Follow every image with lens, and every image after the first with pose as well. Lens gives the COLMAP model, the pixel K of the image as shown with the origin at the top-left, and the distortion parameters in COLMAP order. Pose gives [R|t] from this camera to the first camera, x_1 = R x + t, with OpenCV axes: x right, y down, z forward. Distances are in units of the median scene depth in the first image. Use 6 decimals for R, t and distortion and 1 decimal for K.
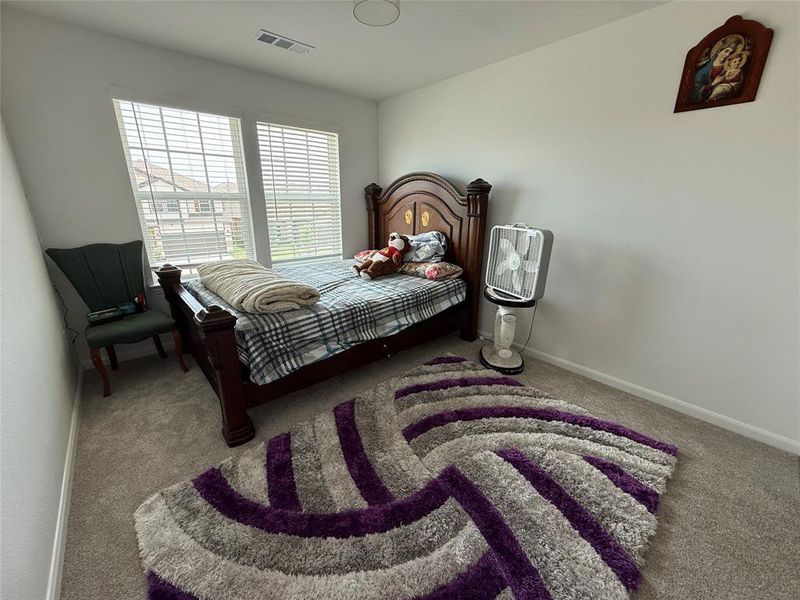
lens RADIAL K [[319.9, 0, 397.5], [0, 319.9, 301.6], [0, 0, 1]] dist [-0.000316, -0.000266]
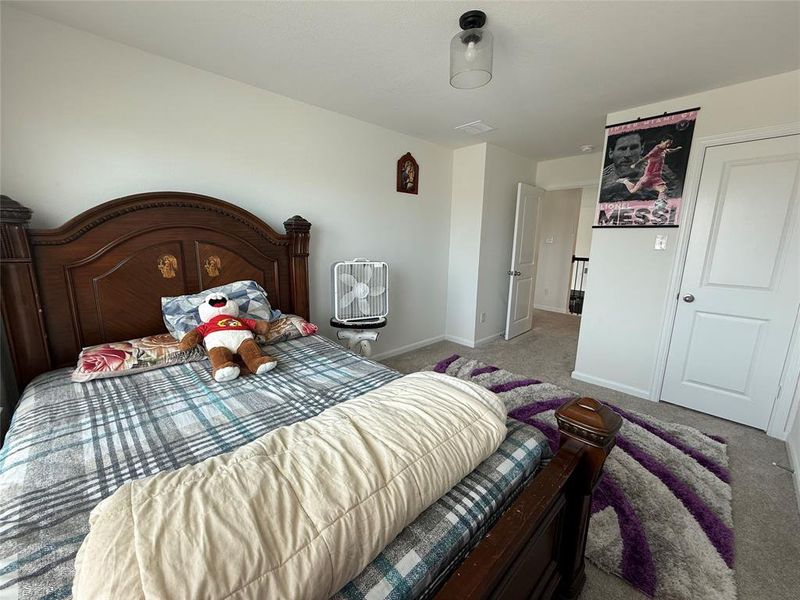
lens RADIAL K [[319.9, 0, 397.5], [0, 319.9, 301.6], [0, 0, 1]] dist [-0.000316, -0.000266]
pose [[-0.039238, -0.199665, 0.979078, -0.939119], [0.289847, 0.935431, 0.202380, -0.347019], [-0.956268, 0.291724, 0.021168, 1.055534]]
